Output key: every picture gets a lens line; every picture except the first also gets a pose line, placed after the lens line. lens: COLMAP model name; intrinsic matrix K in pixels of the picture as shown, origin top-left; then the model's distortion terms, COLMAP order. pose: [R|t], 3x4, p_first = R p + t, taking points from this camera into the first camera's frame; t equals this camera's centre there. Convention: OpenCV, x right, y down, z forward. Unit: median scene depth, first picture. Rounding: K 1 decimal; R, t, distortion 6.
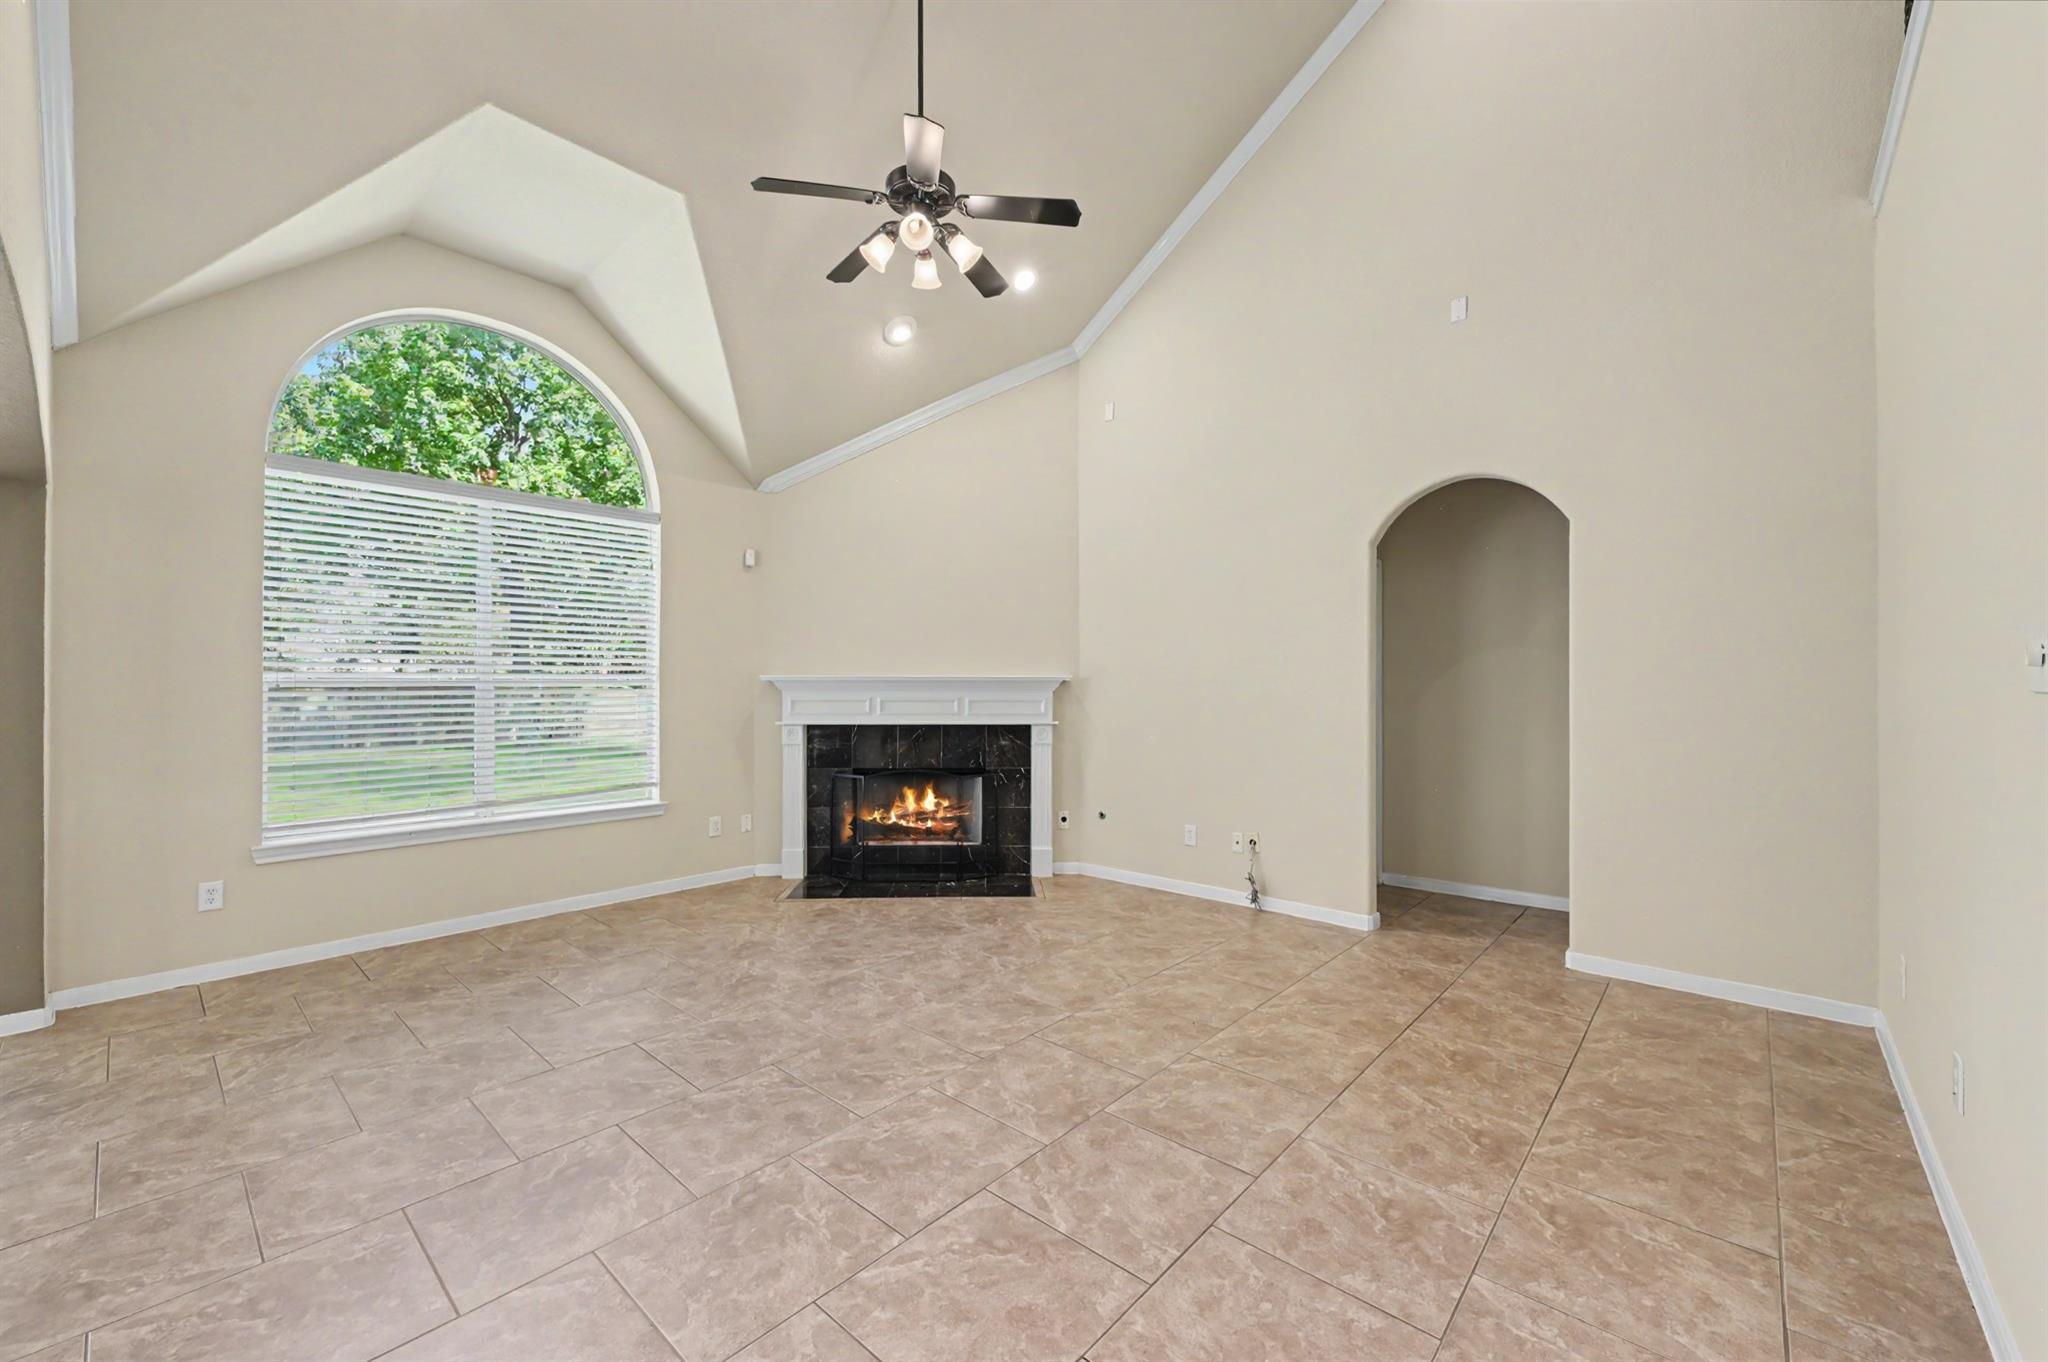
lens RADIAL K [[808.8, 0, 1027.2], [0, 808.8, 691.6], [0, 0, 1]] dist [-0.000478, -0.000070]
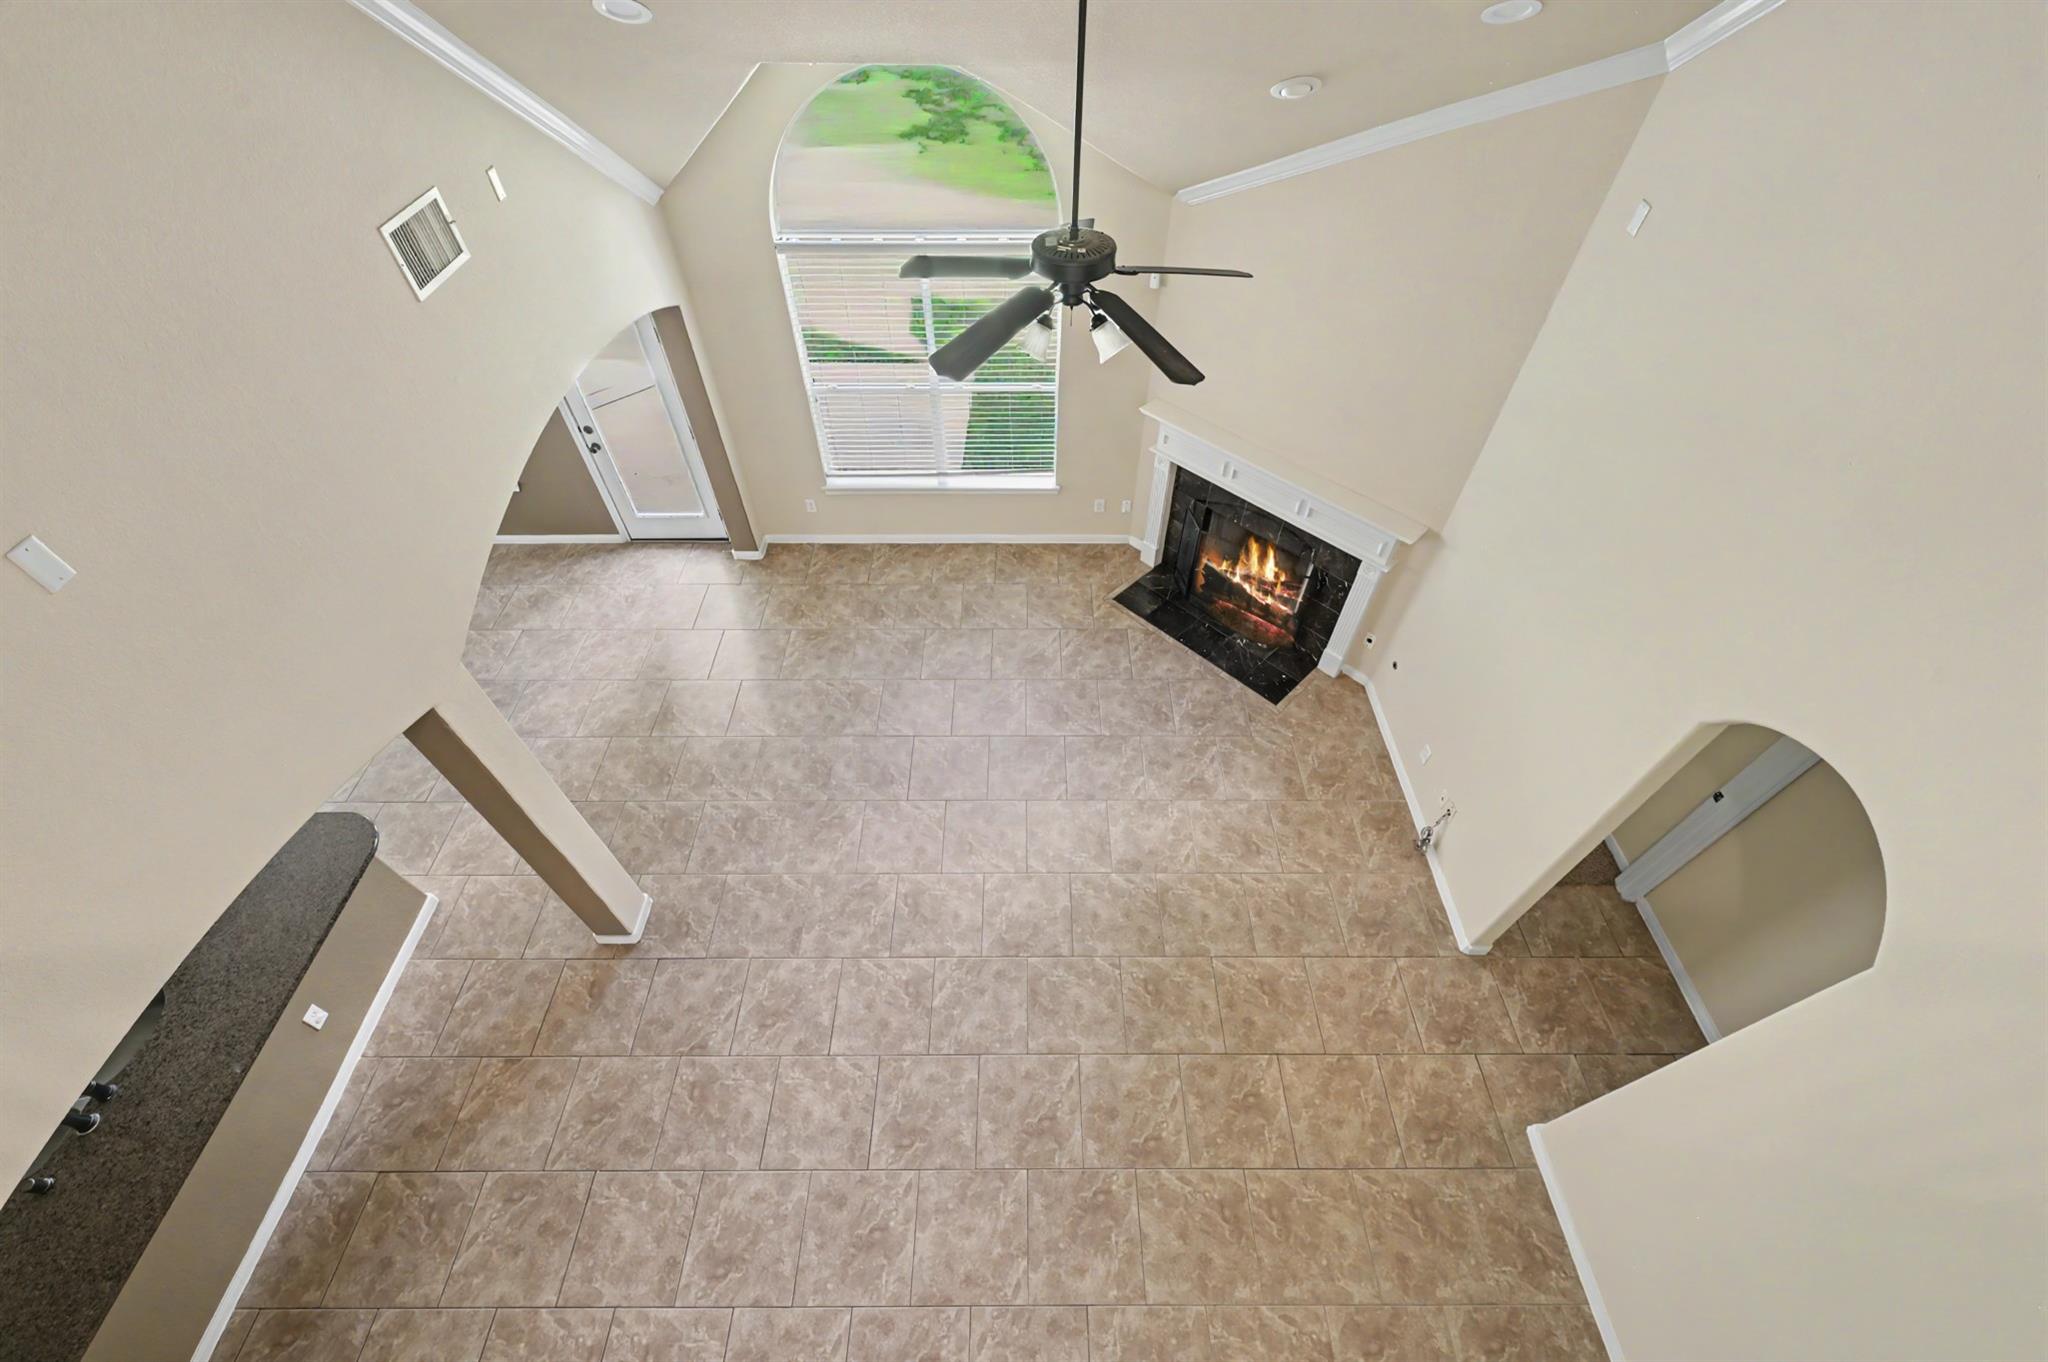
lens RADIAL K [[808.8, 0, 1018.8], [0, 808.8, 687.4], [0, 0, 1]] dist [-0.000478, -0.000070]
pose [[0.666526, 0.557846, -0.494522, 0.544638], [0.000402, 0.663089, 0.748541, -1.054188], [0.745482, -0.499120, 0.441741, 0.419566]]
